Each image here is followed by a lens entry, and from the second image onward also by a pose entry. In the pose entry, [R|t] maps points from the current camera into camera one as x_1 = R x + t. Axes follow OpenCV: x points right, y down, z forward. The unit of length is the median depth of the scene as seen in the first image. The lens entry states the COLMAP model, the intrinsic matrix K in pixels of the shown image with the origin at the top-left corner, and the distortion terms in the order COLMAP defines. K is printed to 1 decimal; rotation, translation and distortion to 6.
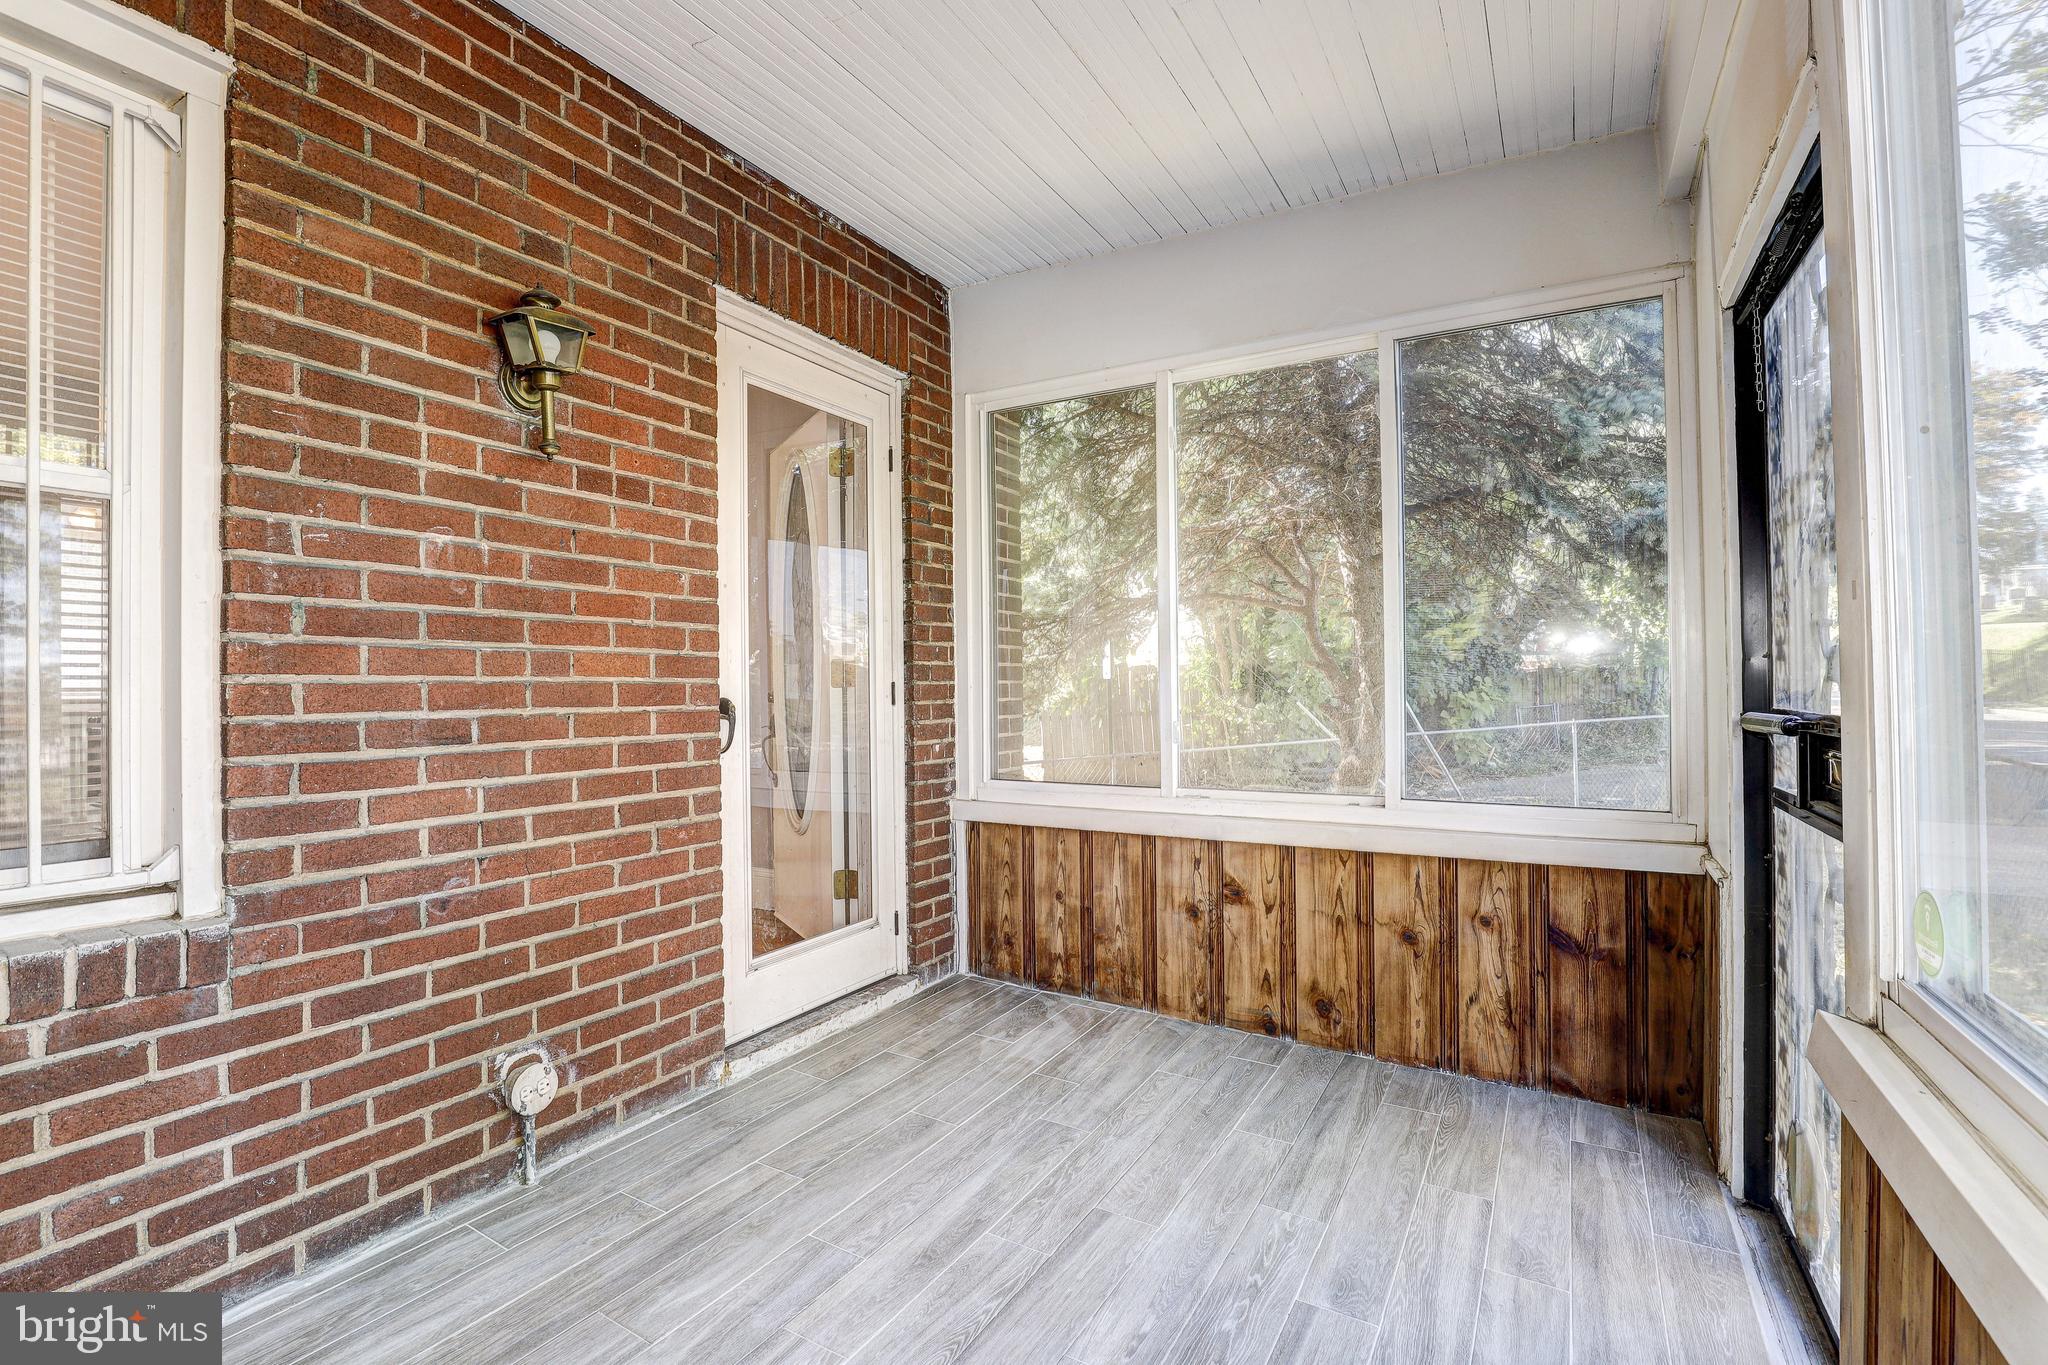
lens RADIAL K [[944.7, 0, 1030.6], [0, 944.7, 681.4], [0, 0, 1]] dist [-0.032557, 0.006056]
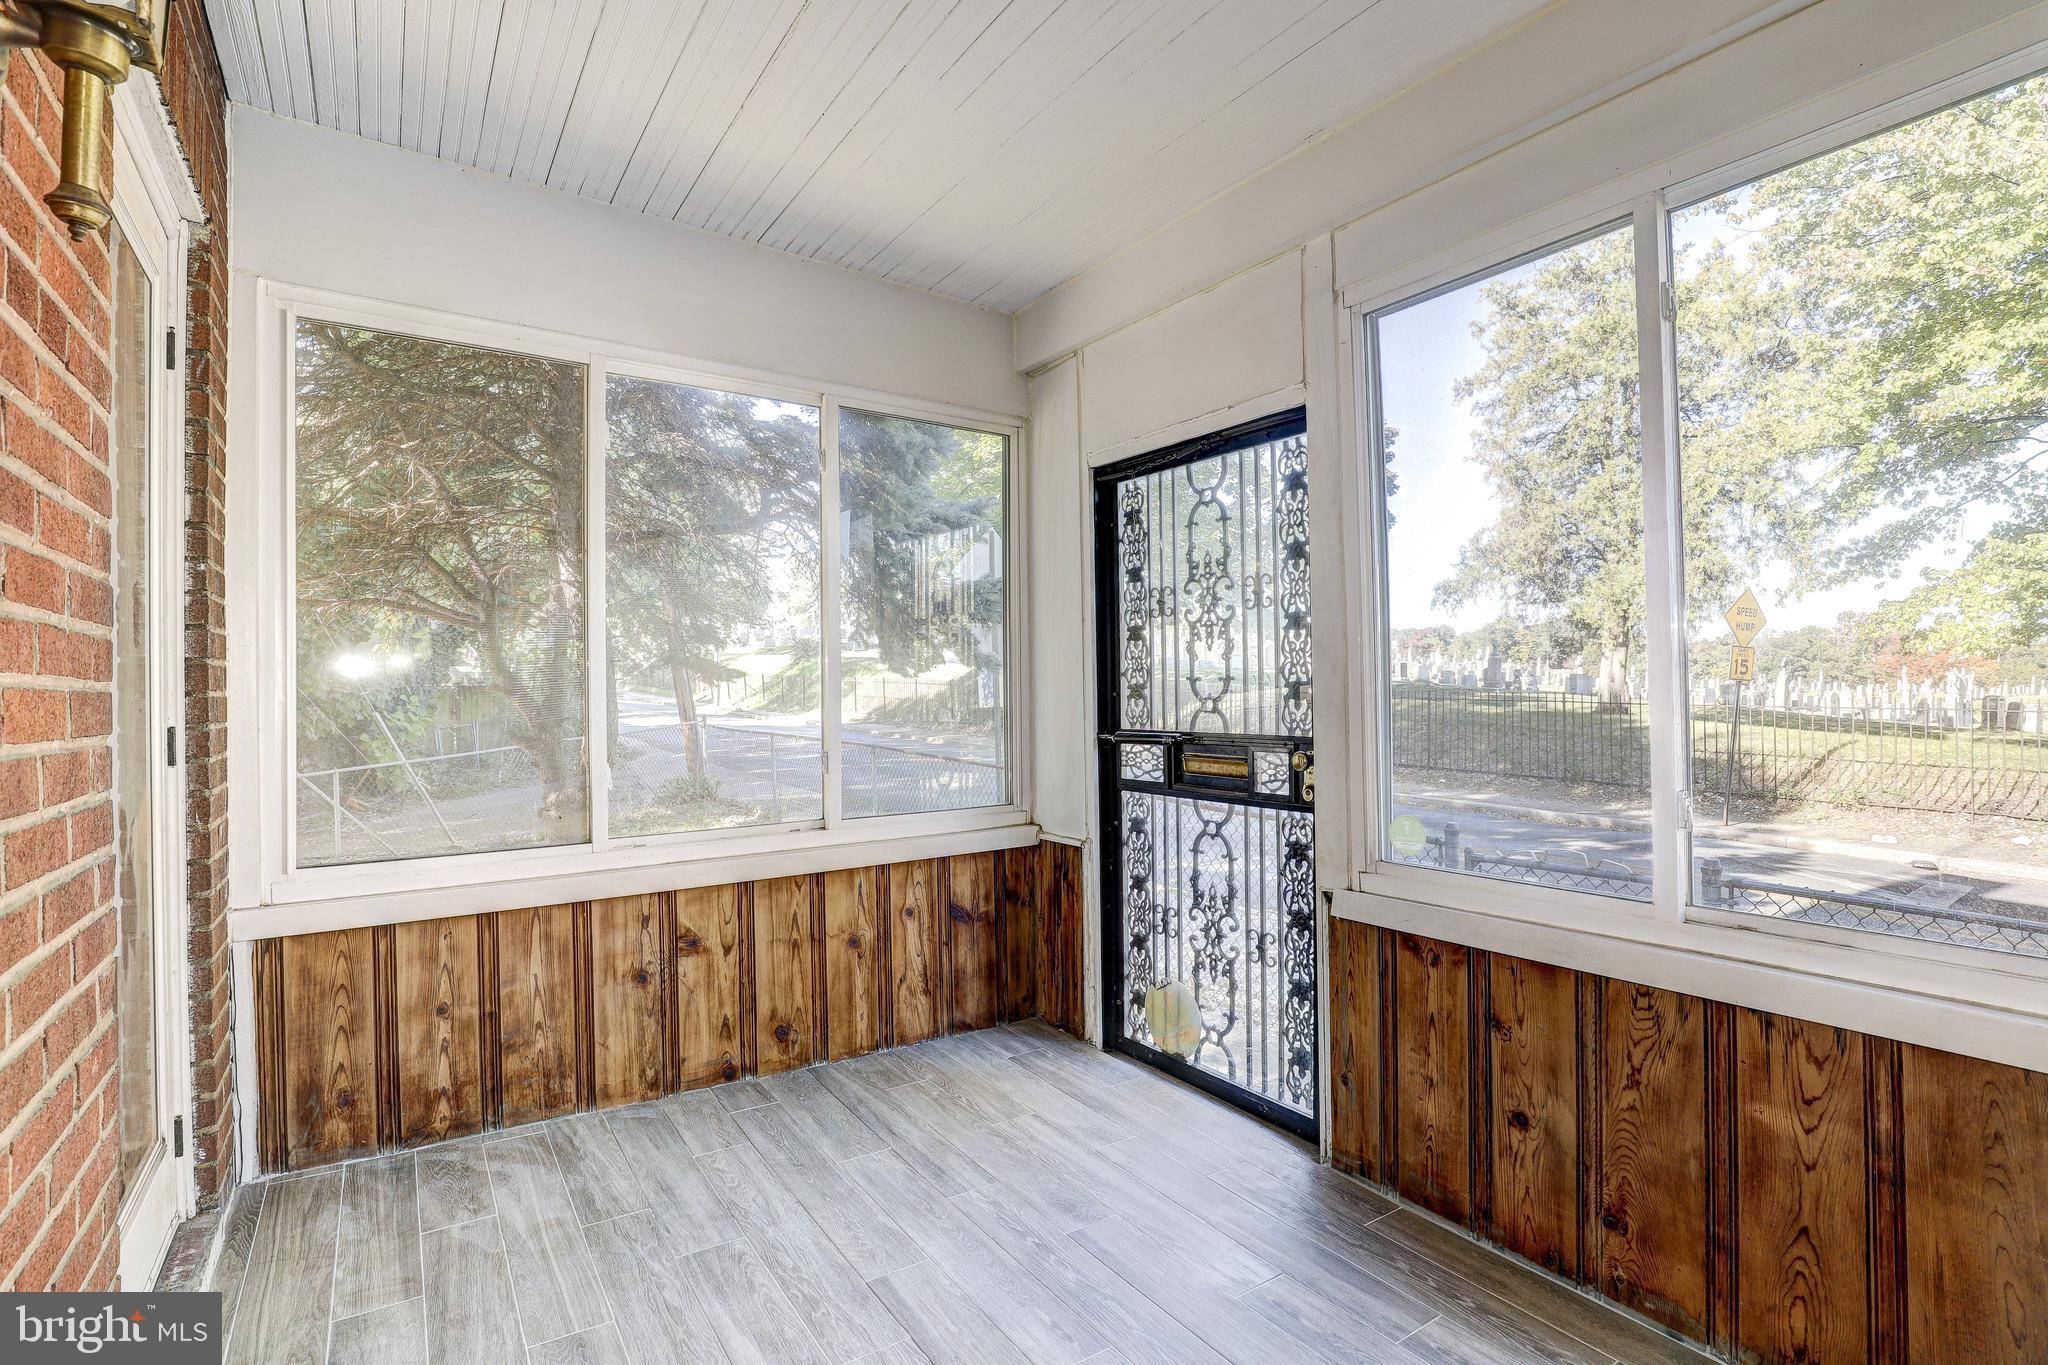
lens RADIAL K [[944.7, 0, 1037.1], [0, 944.7, 679.0], [0, 0, 1]] dist [-0.032557, 0.006056]
pose [[0.427641, 0.013008, 0.903855, -0.485961], [0.004129, 0.999858, -0.016343, -0.020352], [-0.903939, 0.010720, 0.427527, 0.296149]]
